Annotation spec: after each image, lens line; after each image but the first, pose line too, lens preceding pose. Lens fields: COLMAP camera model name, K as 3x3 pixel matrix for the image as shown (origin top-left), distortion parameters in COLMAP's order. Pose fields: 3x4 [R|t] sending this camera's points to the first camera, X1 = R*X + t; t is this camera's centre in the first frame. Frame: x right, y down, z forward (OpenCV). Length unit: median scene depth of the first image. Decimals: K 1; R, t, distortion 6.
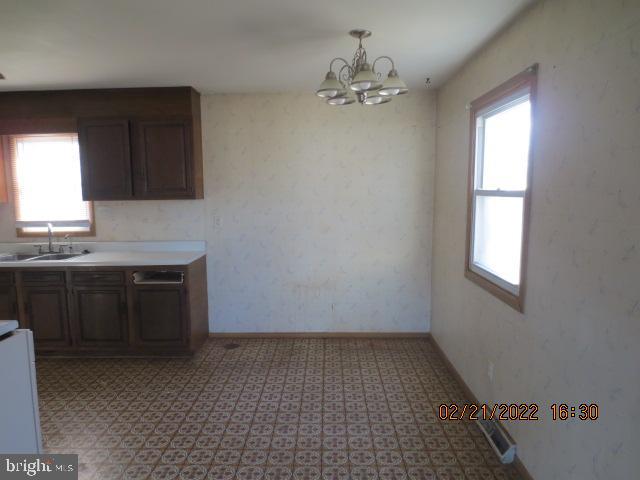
lens RADIAL K [[463.4, 0, 313.9], [0, 463.4, 240.5], [0, 0, 1]] dist [-0.007177, 0.009656]
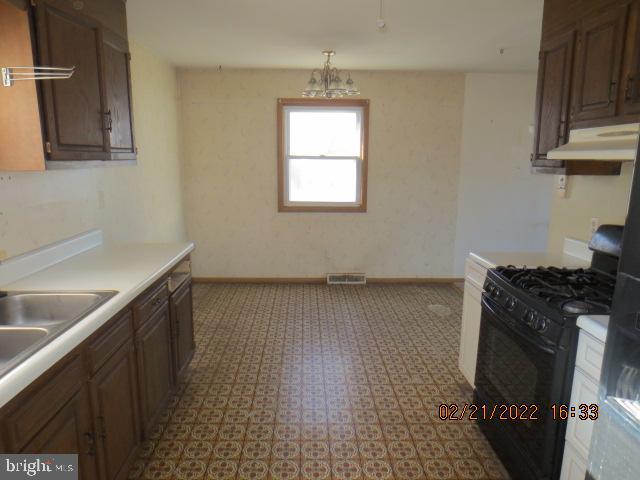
lens RADIAL K [[463.4, 0, 315.8], [0, 463.4, 243.3], [0, 0, 1]] dist [-0.007177, 0.009656]
pose [[-0.062345, -0.172682, 0.983003, -0.942802], [0.113012, 0.977363, 0.178859, -0.063773], [-0.991636, 0.122242, -0.041418, 0.742243]]
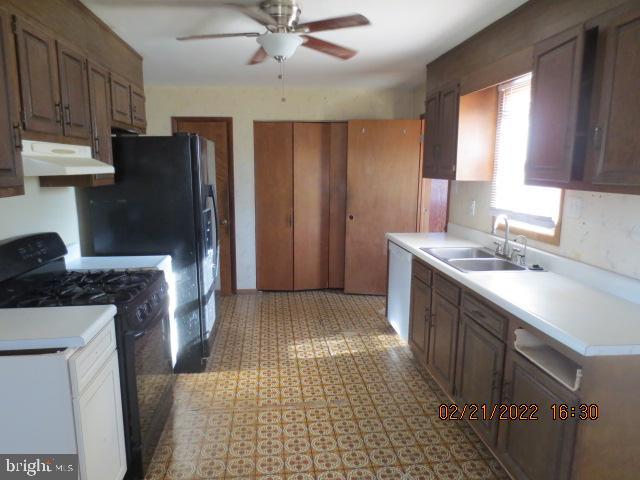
lens RADIAL K [[463.4, 0, 320.9], [0, 463.4, 246.0], [0, 0, 1]] dist [-0.007177, 0.009656]
pose [[0.157113, 0.193018, -0.968535, 0.062553], [-0.128438, 0.976379, 0.173747, -0.076996], [0.979193, 0.097099, 0.178192, 0.618245]]
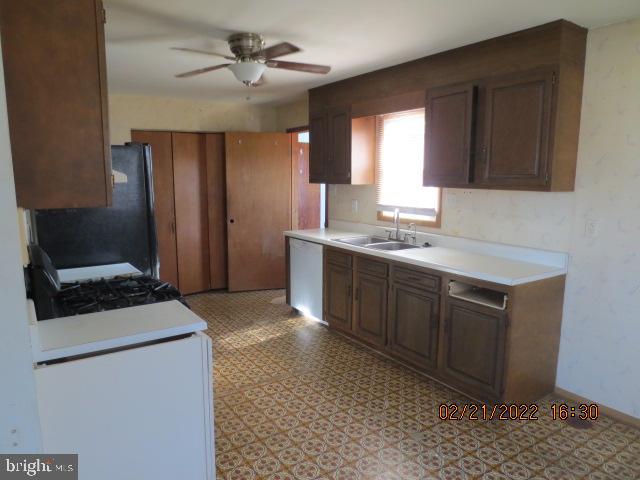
lens RADIAL K [[463.4, 0, 323.4], [0, 463.4, 240.9], [0, 0, 1]] dist [-0.007177, 0.009656]
pose [[0.597952, 0.138589, -0.789459, 0.085293], [-0.110461, 0.989789, 0.090091, -0.041243], [0.793884, 0.033334, 0.607155, 0.318785]]
